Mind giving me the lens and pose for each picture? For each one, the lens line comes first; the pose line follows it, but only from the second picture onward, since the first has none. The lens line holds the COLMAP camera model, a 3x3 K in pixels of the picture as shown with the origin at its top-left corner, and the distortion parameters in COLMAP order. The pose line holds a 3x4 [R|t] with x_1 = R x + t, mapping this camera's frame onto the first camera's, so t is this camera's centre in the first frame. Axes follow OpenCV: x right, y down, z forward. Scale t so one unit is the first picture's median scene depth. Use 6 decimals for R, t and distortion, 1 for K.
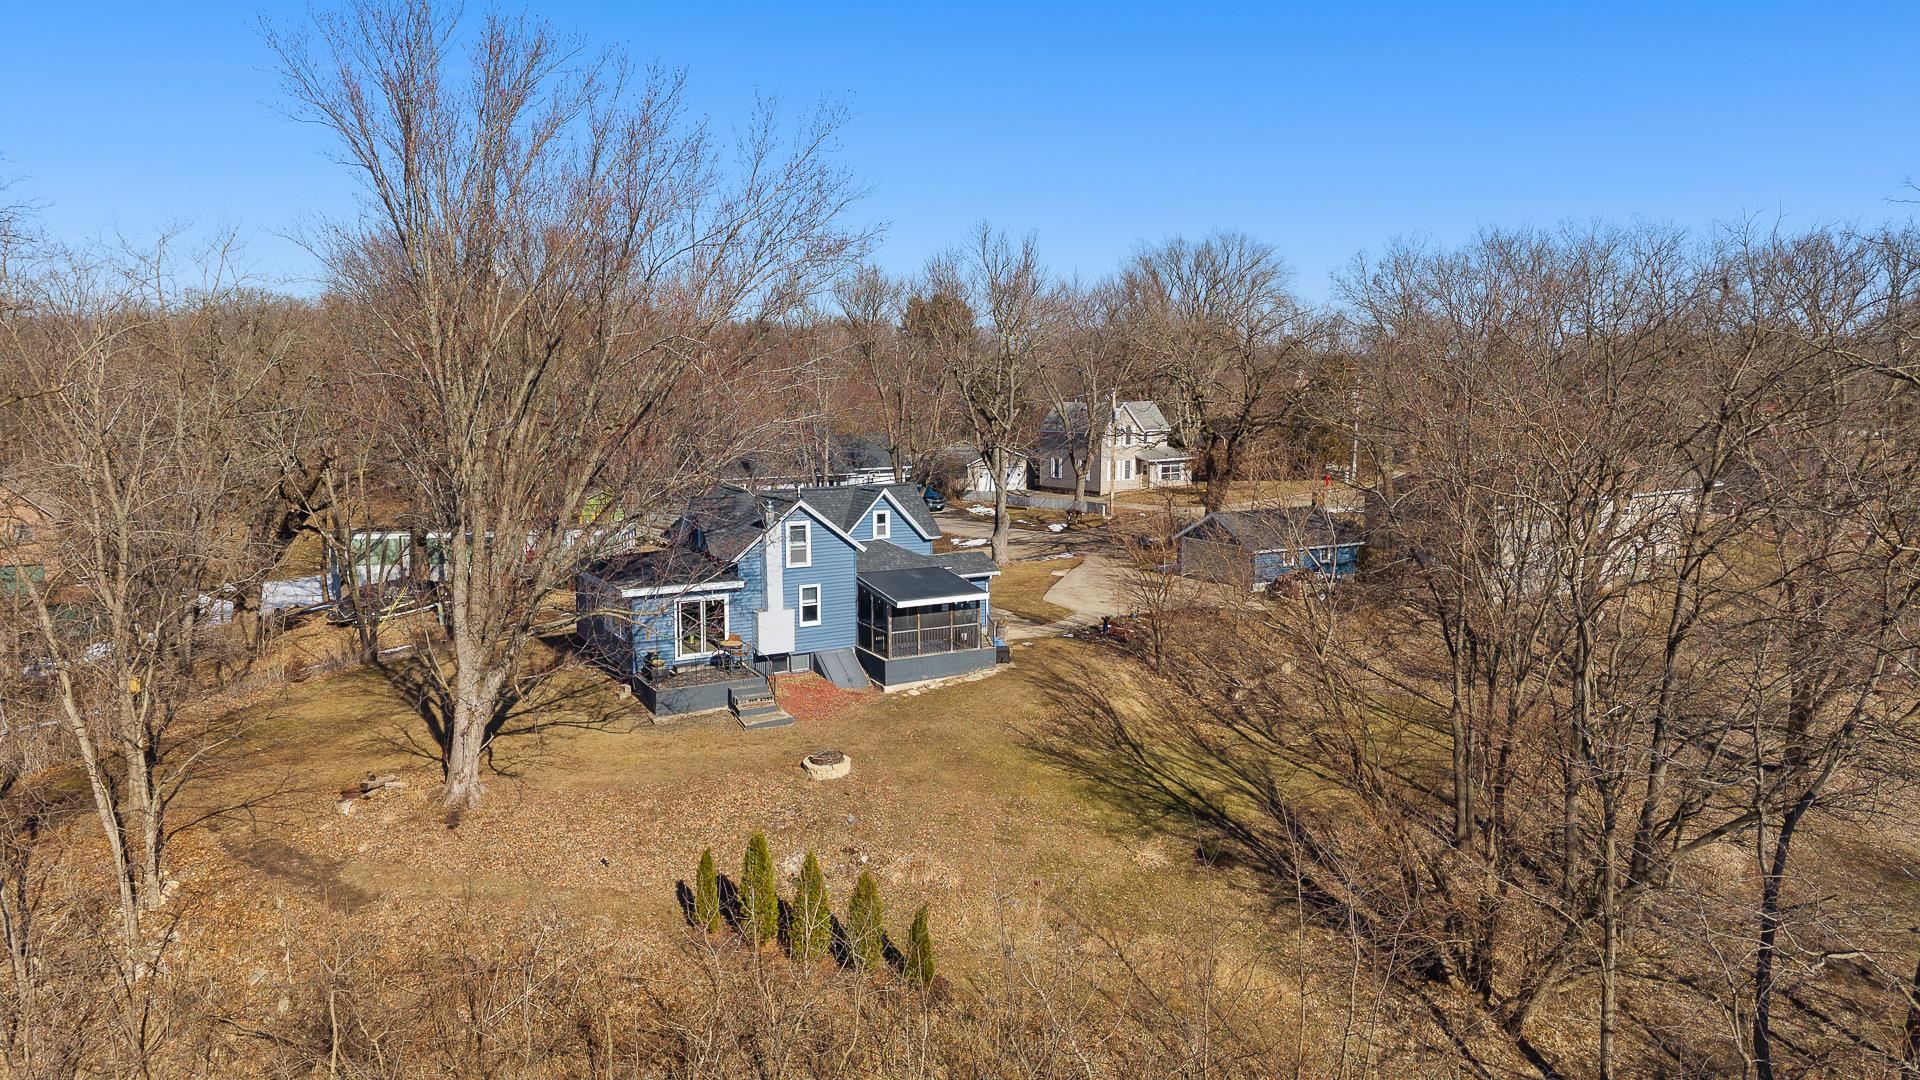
lens RADIAL K [[1278.0, 0, 968.9], [0, 1278.0, 533.1], [0, 0, 1]] dist [0.002128, 0.006448]
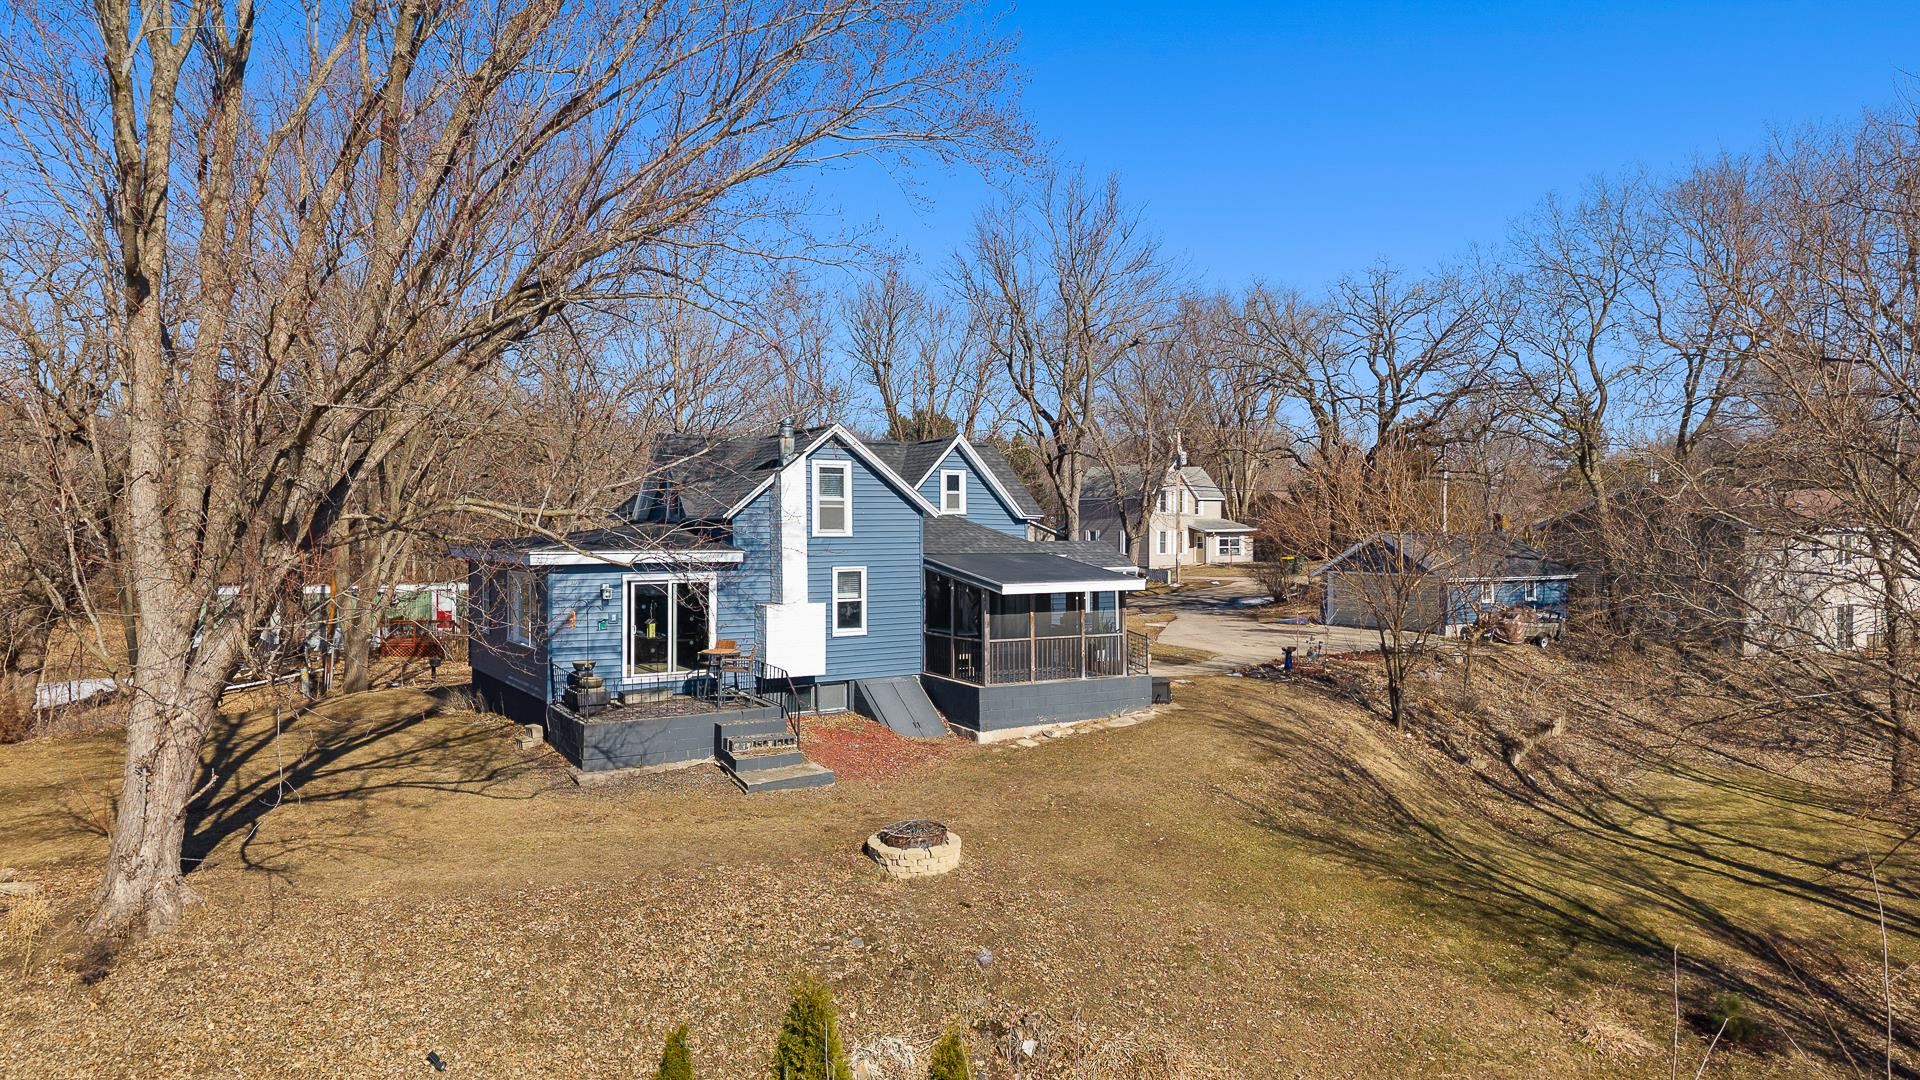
lens RADIAL K [[1278.0, 0, 949.0], [0, 1278.0, 547.4], [0, 0, 1]] dist [0.002128, 0.006448]
pose [[0.999935, -0.001488, 0.011284, -0.087757], [0.002651, 0.994601, -0.103736, 0.097983], [-0.011069, 0.103759, 0.994541, 0.413360]]
